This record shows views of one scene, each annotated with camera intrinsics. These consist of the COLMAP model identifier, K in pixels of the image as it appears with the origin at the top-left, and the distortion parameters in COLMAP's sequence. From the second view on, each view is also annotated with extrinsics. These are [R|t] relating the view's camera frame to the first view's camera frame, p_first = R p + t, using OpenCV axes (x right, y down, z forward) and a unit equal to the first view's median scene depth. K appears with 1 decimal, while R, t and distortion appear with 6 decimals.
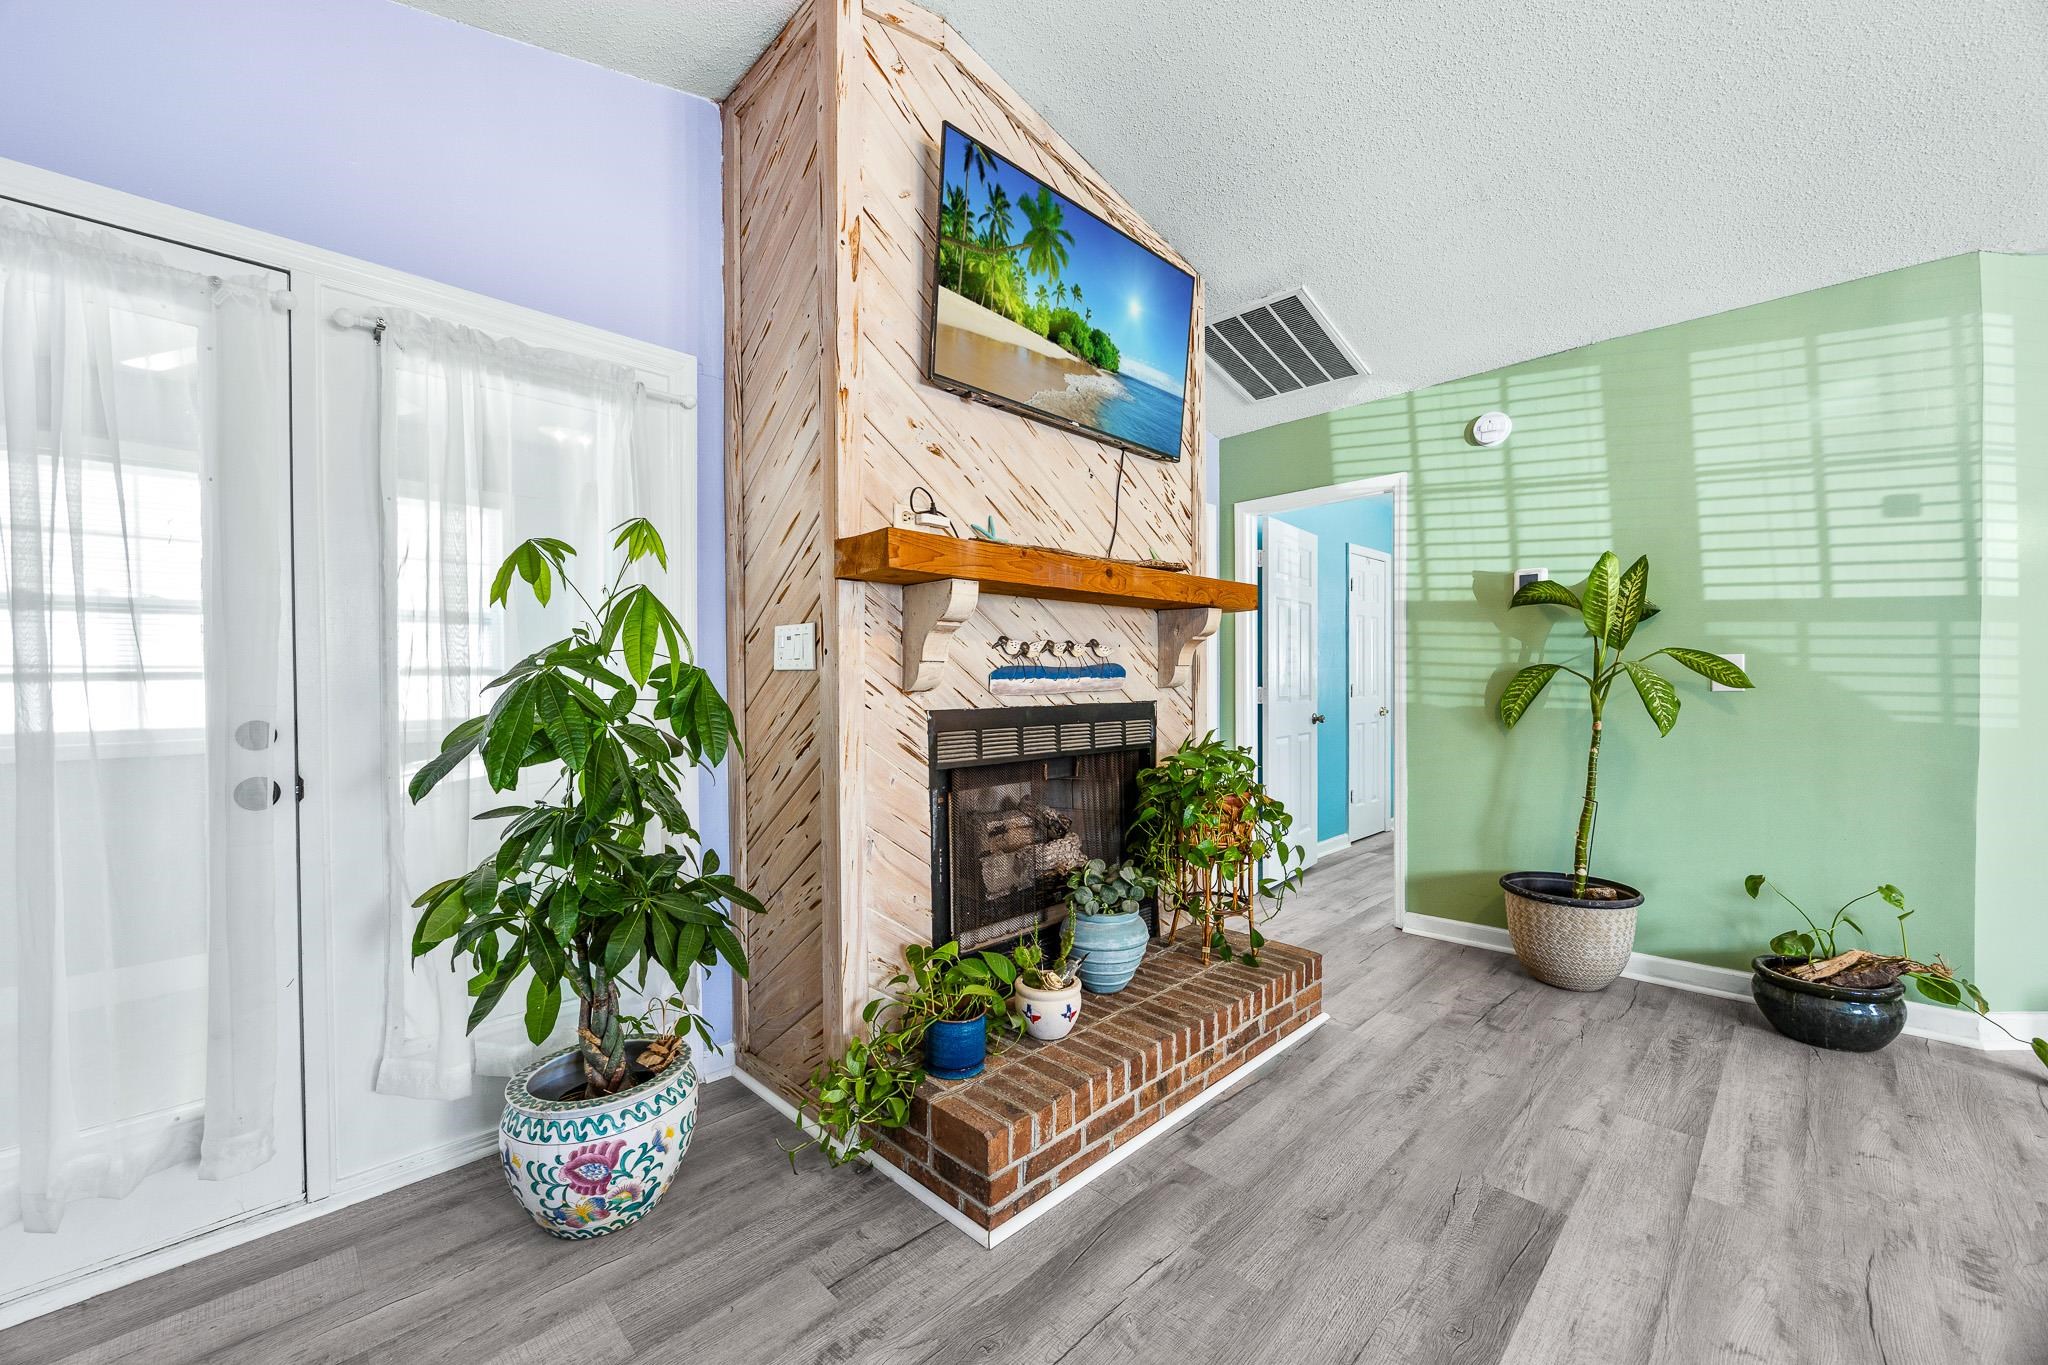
lens RADIAL K [[796.7, 0, 1026.7], [0, 796.7, 693.2], [0, 0, 1]] dist [0.000228, -0.001206]
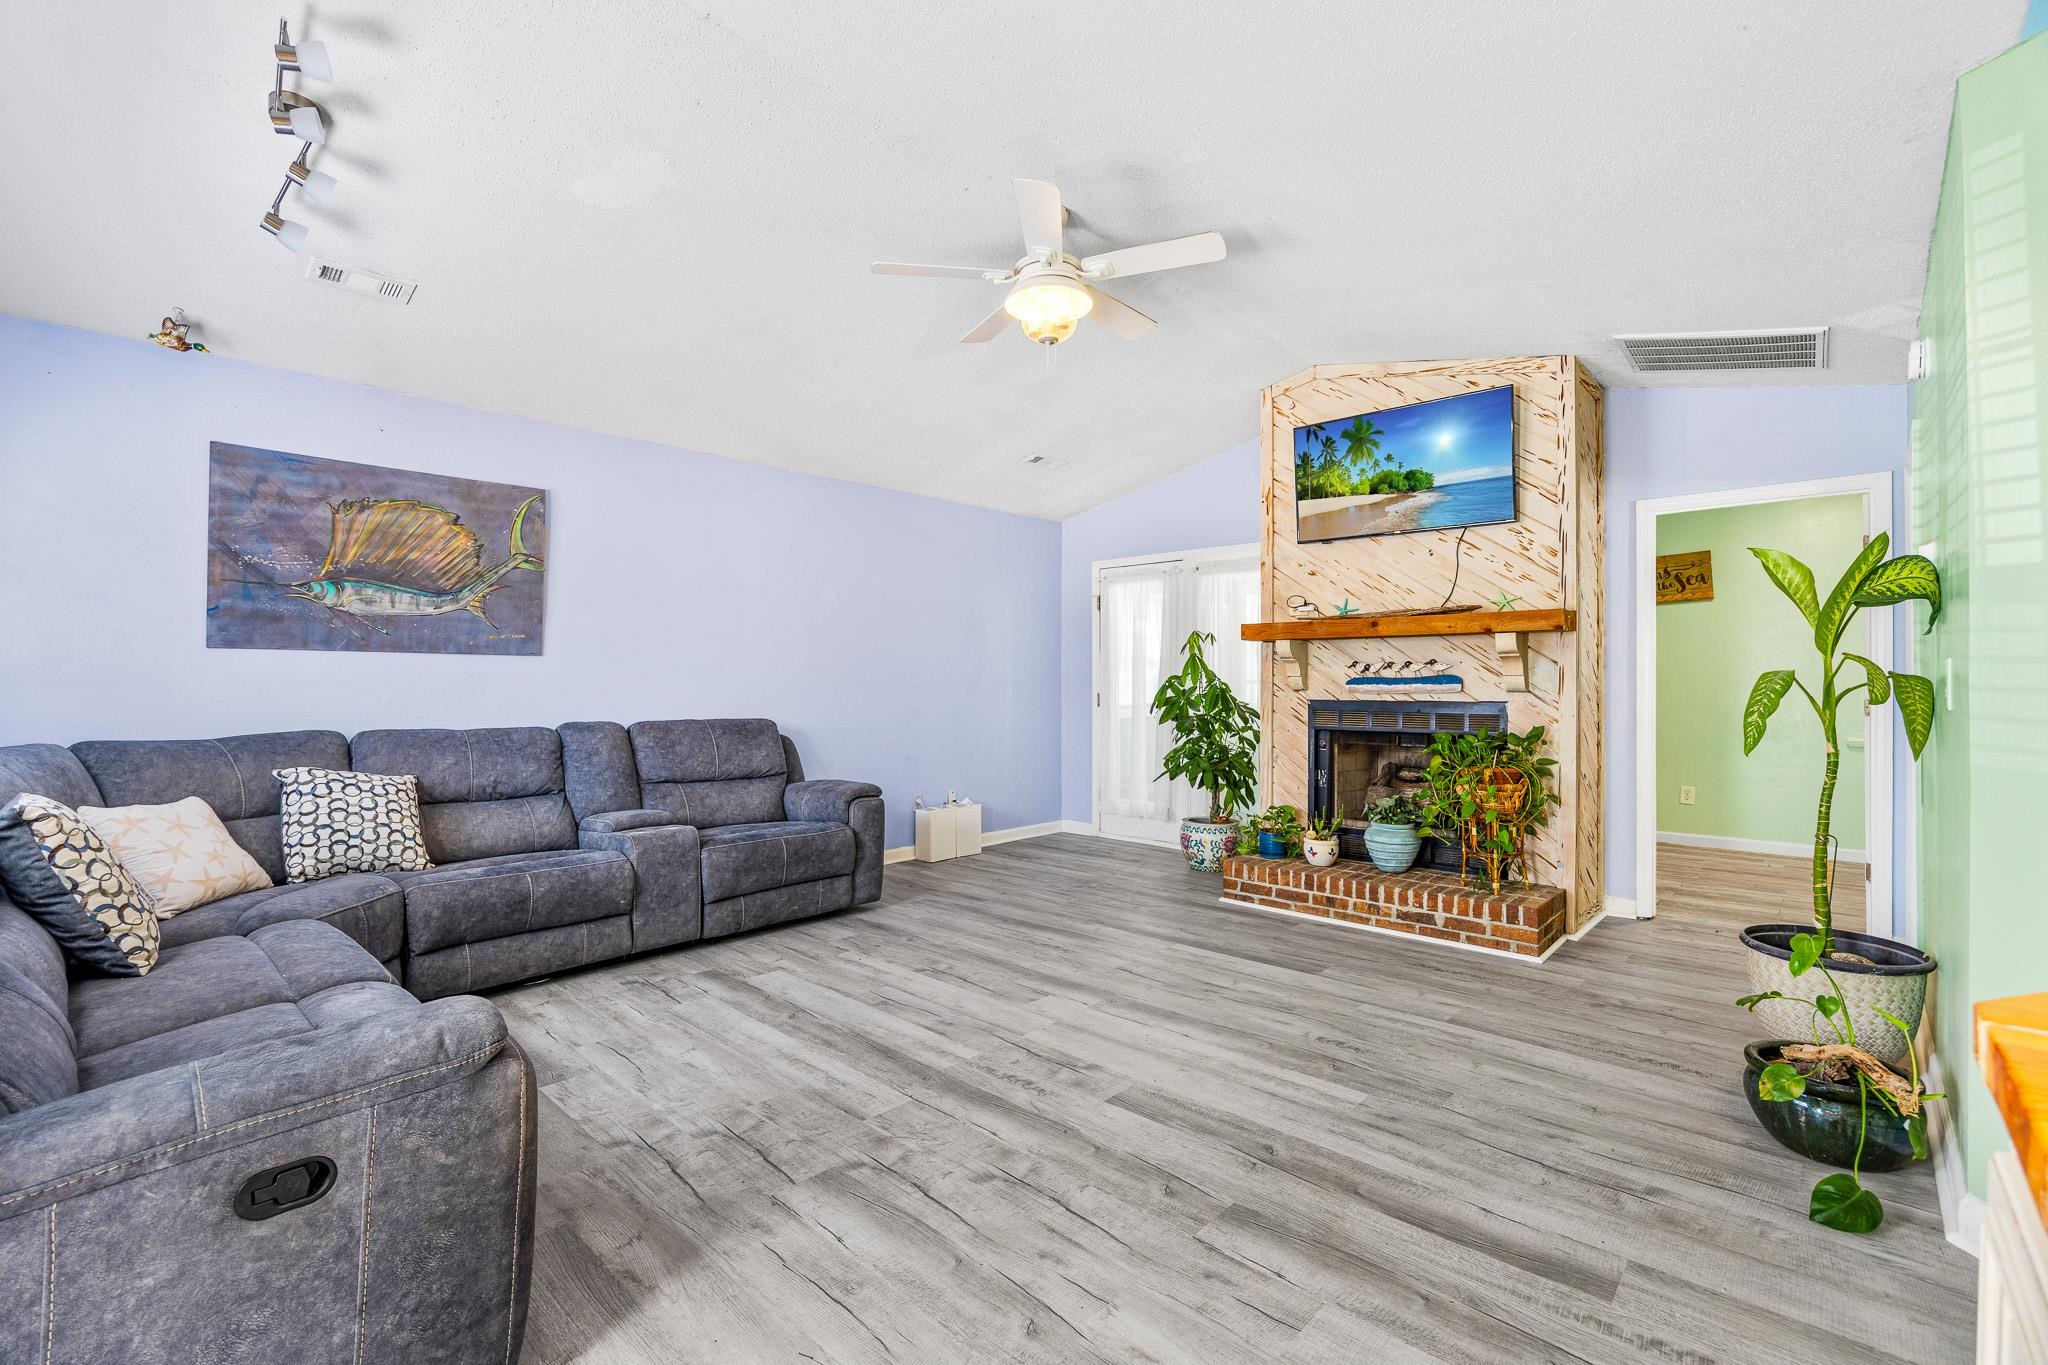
lens RADIAL K [[873.7, 0, 1030.9], [0, 873.7, 677.4], [0, 0, 1]] dist [-0.014778, 0.001280]
pose [[0.034584, -0.000624, -0.999402, 1.916715], [-0.021491, 0.999768, -0.001368, -0.015540], [0.999171, 0.021525, 0.034562, 0.180828]]
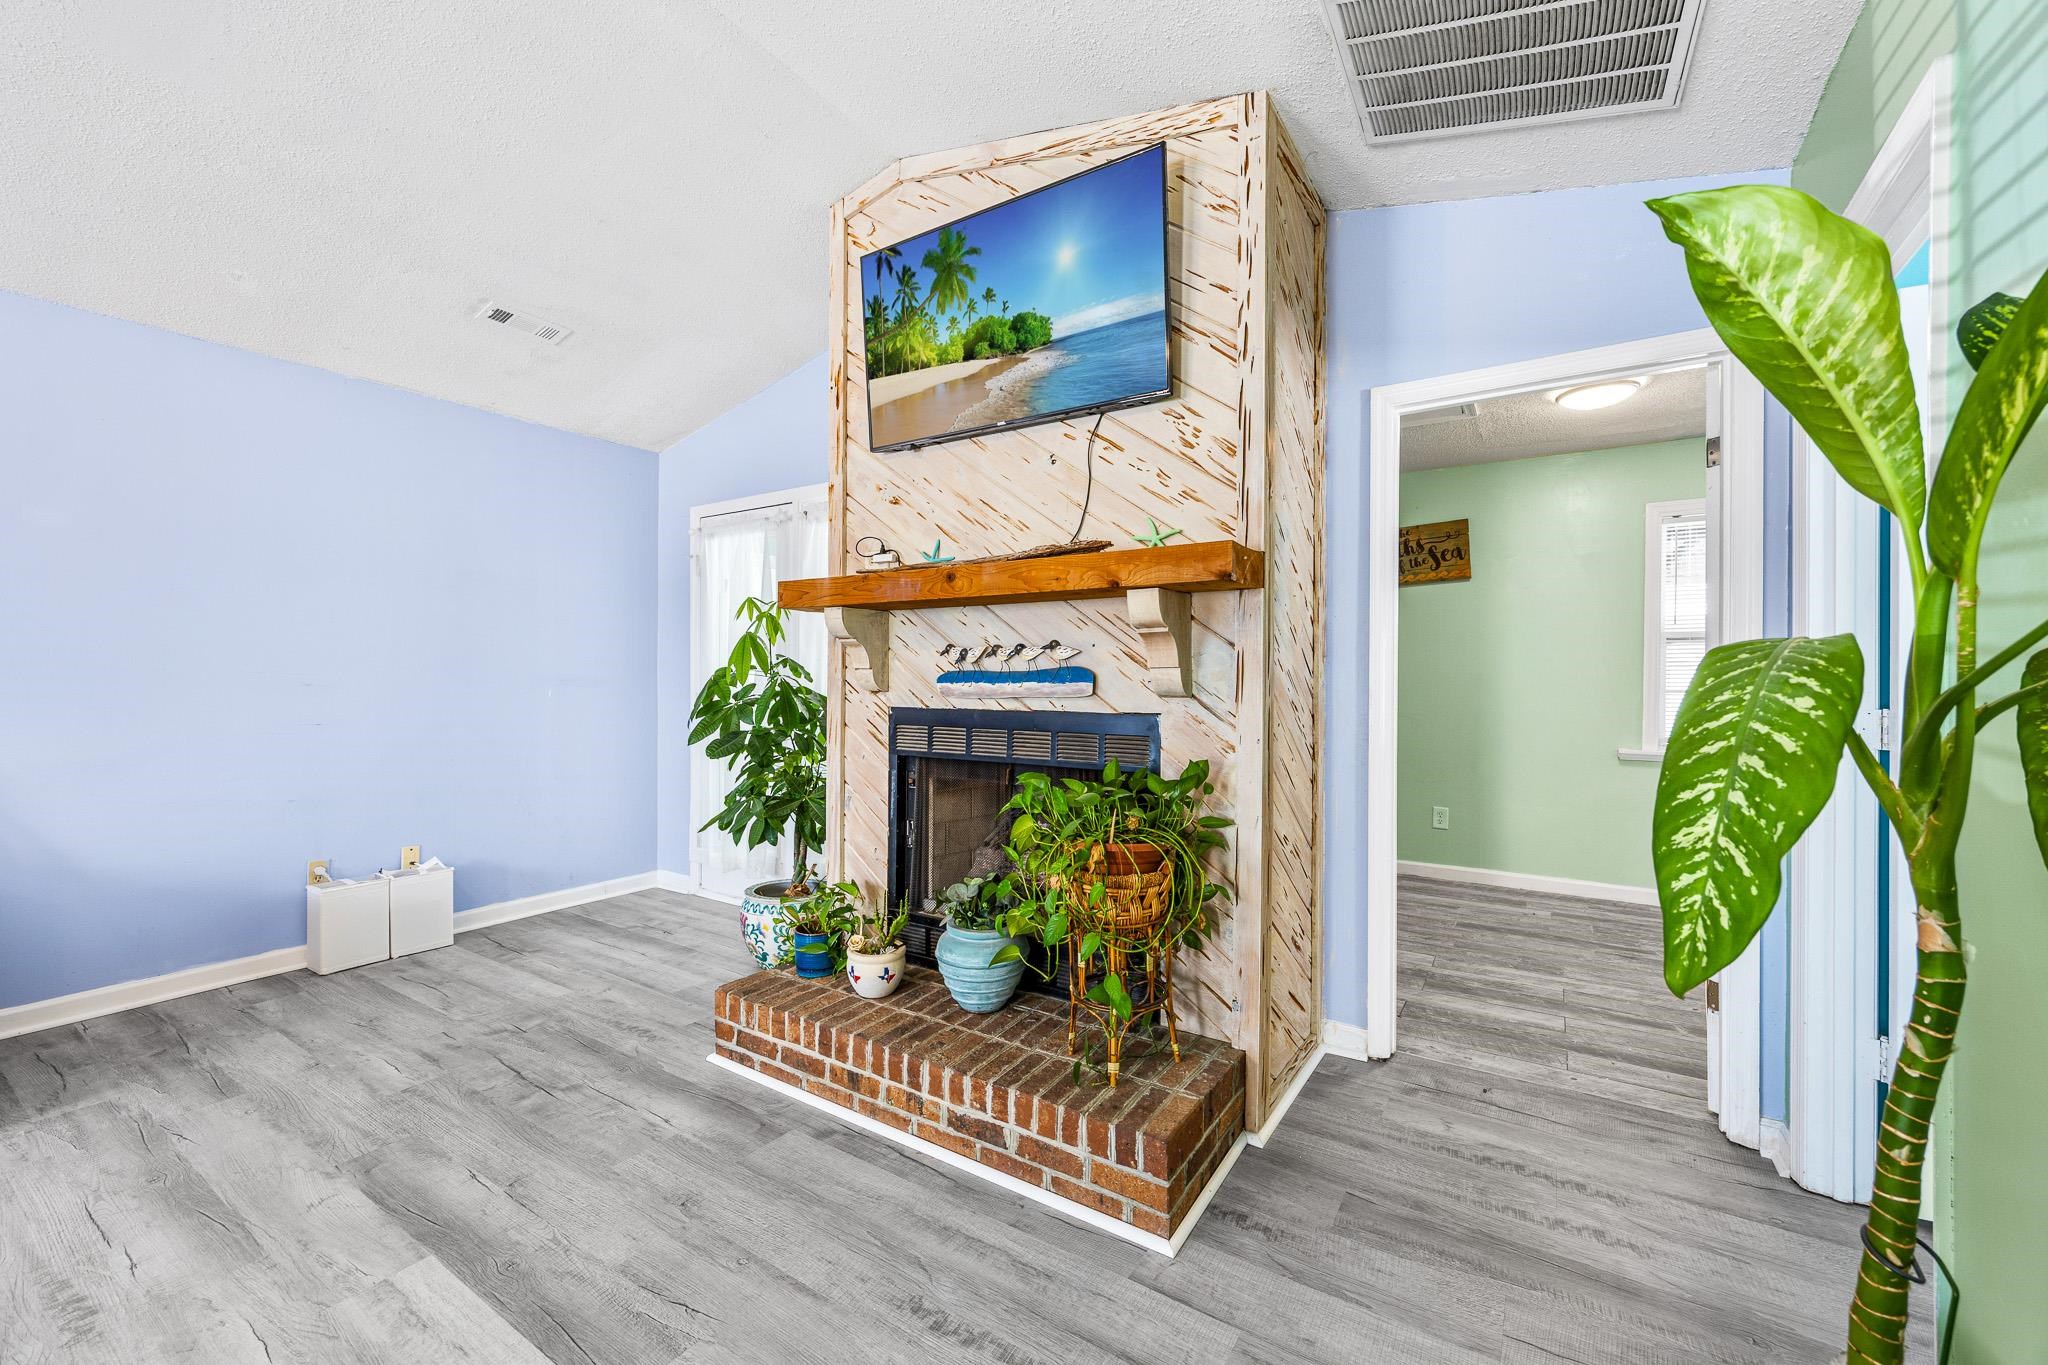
lens RADIAL K [[796.7, 0, 1050.2], [0, 796.7, 678.9], [0, 0, 1]] dist [0.000228, -0.001206]
pose [[0.226150, 0.007299, -0.974065, 1.064748], [-0.024563, 0.999697, 0.001789, -0.028088], [0.973783, 0.023521, 0.226261, 0.869447]]
